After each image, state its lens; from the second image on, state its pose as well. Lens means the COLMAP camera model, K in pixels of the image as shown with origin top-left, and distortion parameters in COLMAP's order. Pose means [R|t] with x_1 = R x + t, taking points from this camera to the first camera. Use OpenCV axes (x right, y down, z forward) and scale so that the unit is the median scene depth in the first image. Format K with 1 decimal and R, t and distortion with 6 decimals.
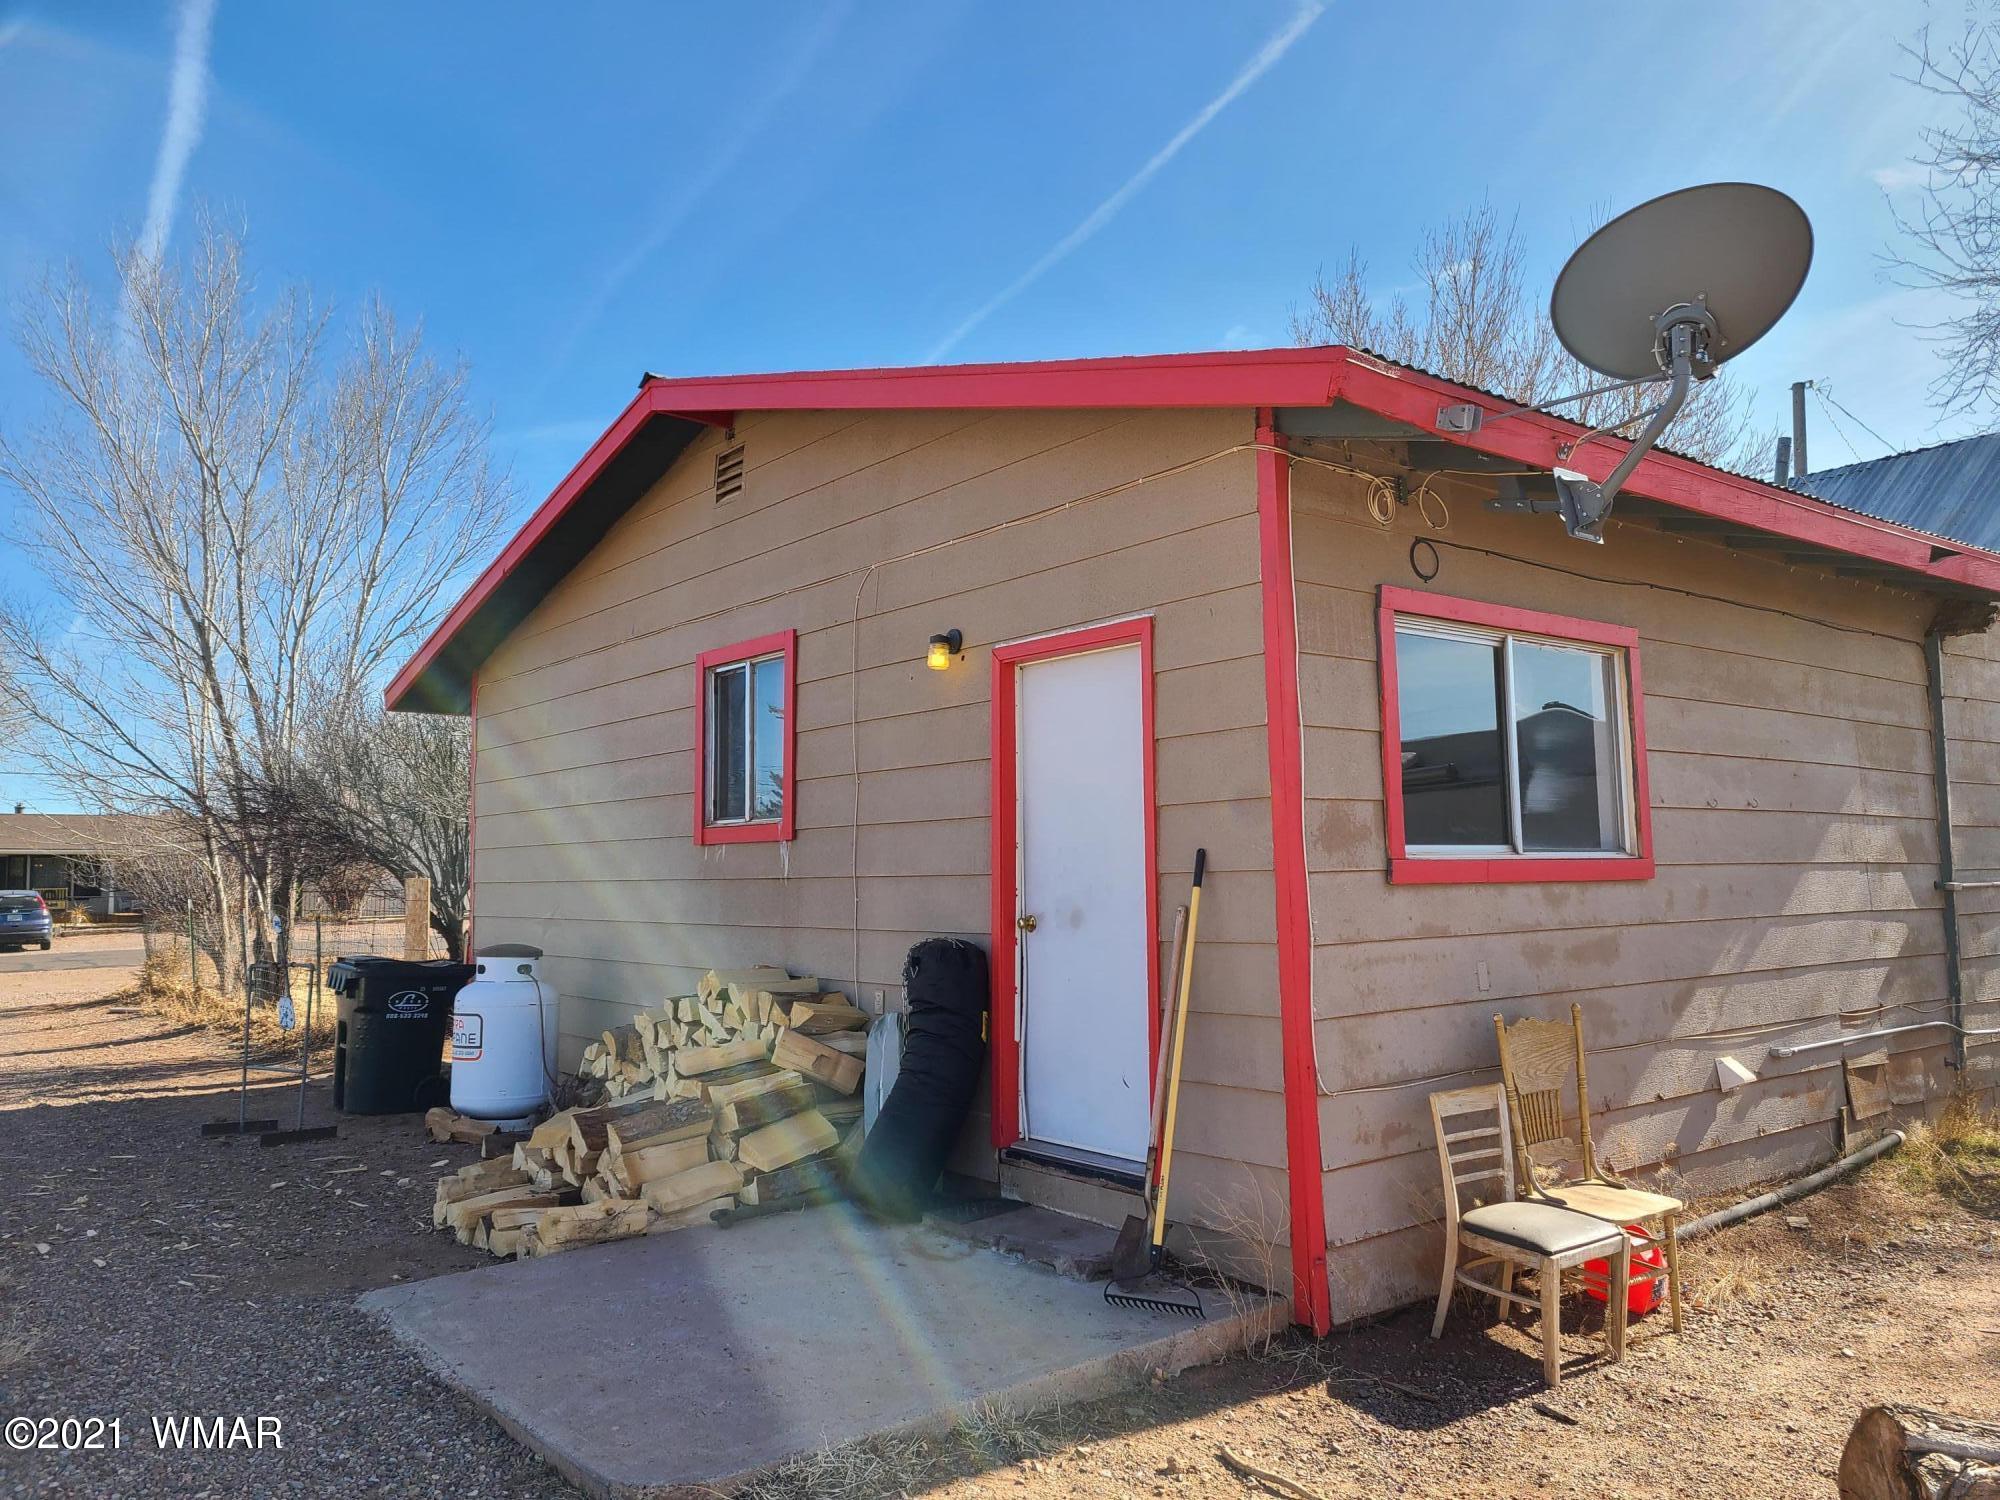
lens RADIAL K [[1524.3, 0, 1004.7], [0, 1524.3, 752.9], [0, 0, 1]] dist [0.016145, -0.000882]
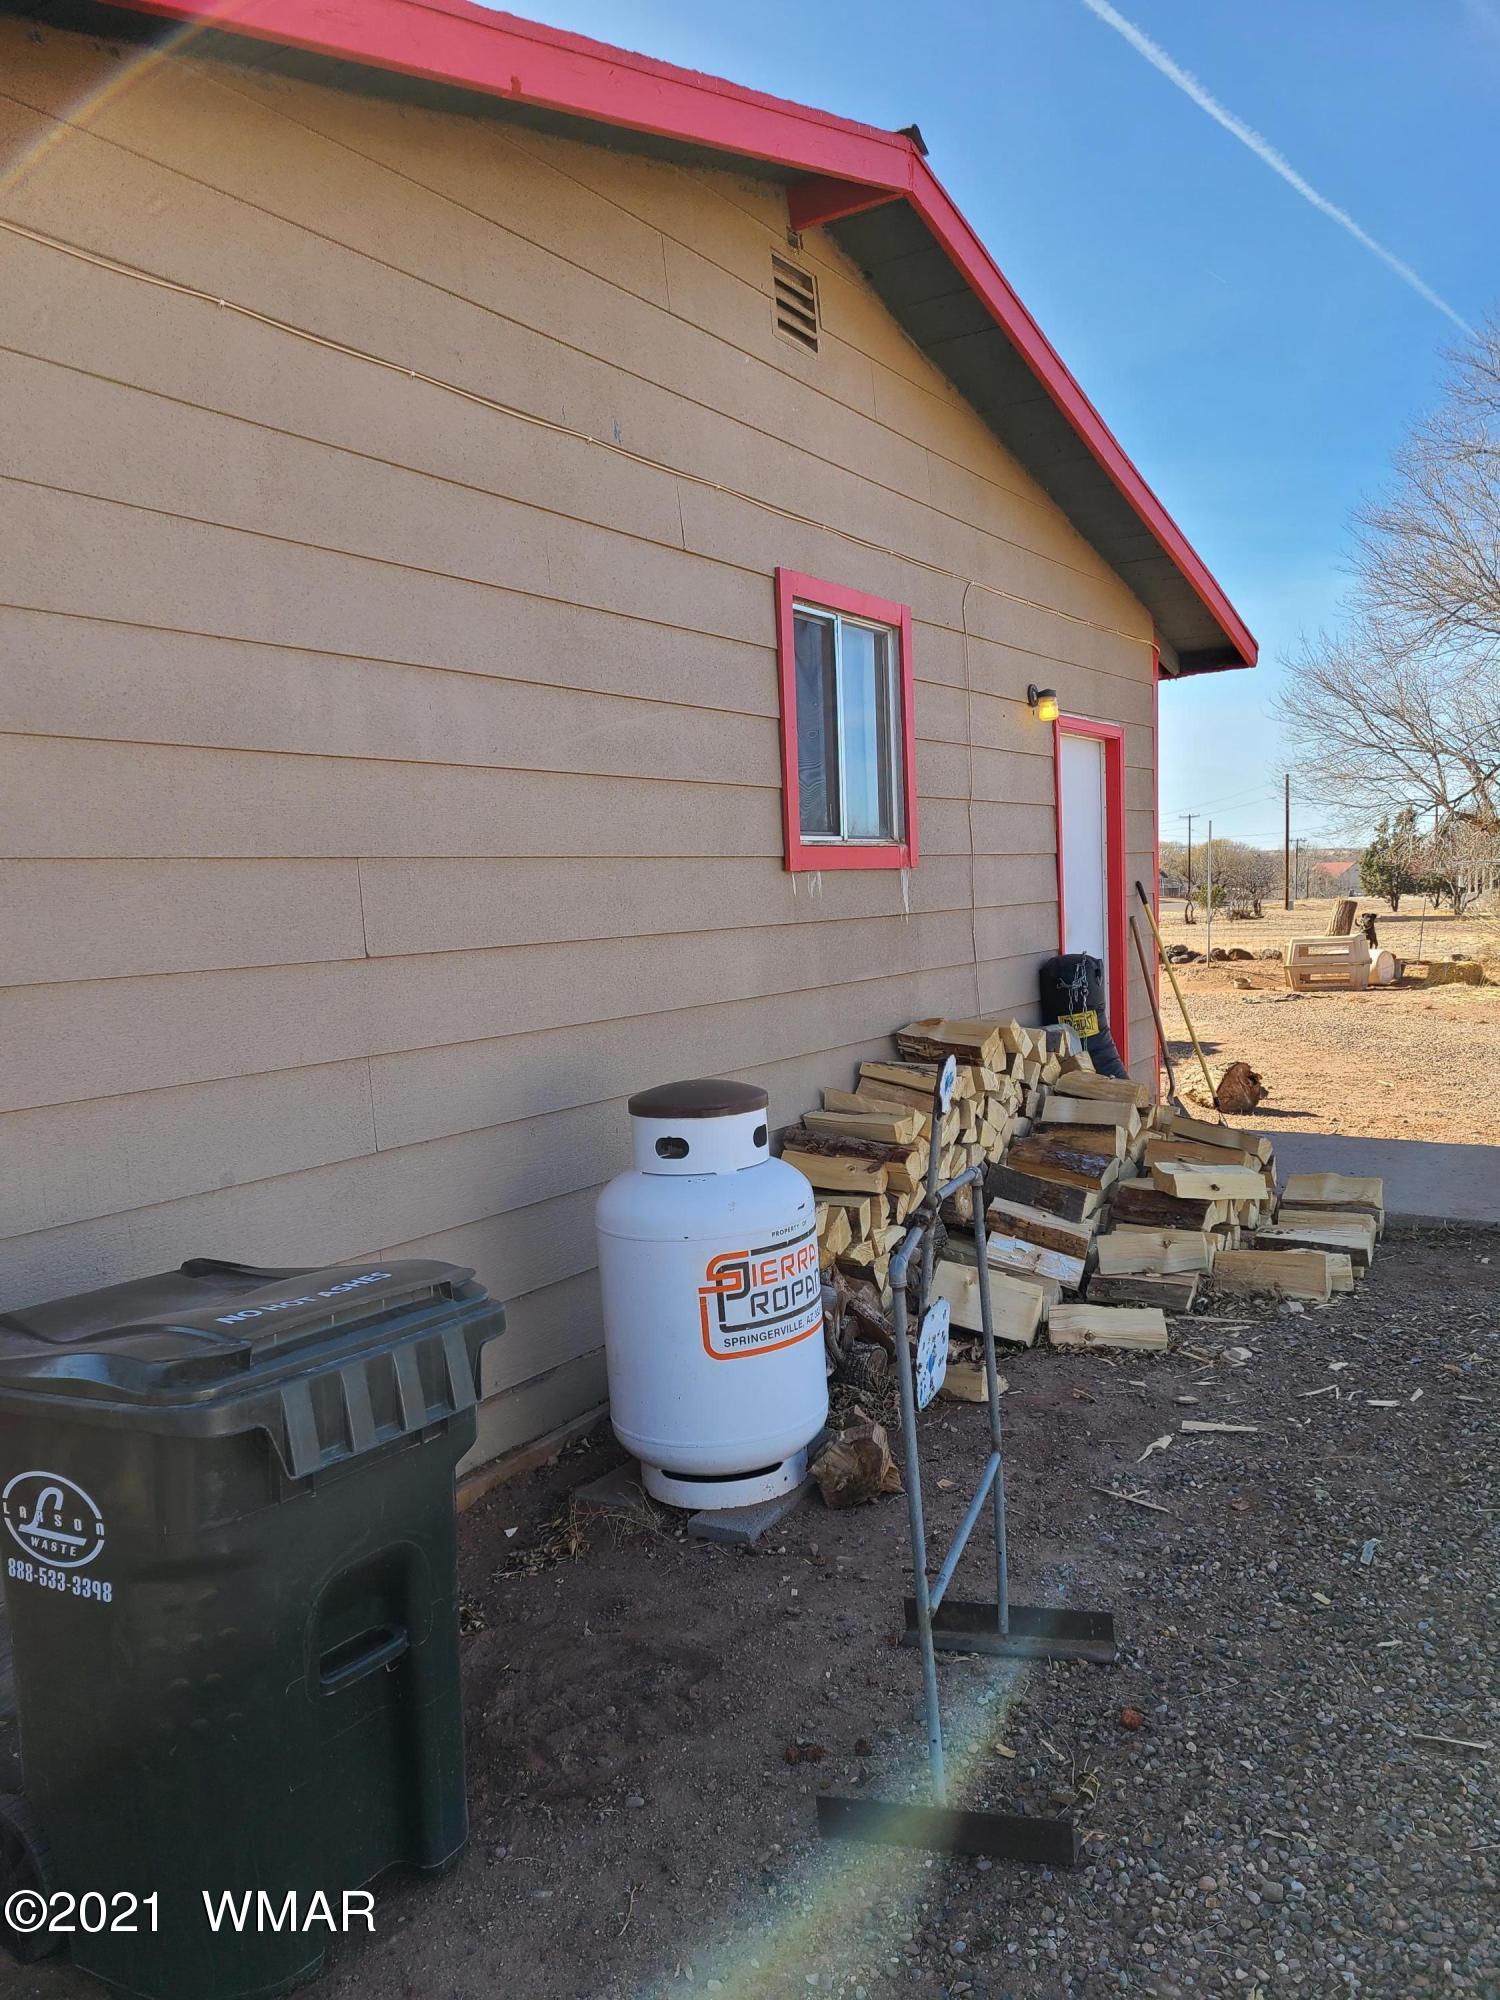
lens RADIAL K [[1524.3, 0, 755.1], [0, 1524.3, 995.3], [0, 0, 1]] dist [0.016145, -0.000882]
pose [[-0.360347, -0.045200, 0.931723, -0.816755], [-0.033572, 0.998807, 0.035470, 0.092773], [-0.932214, -0.018498, -0.361435, 1.276543]]
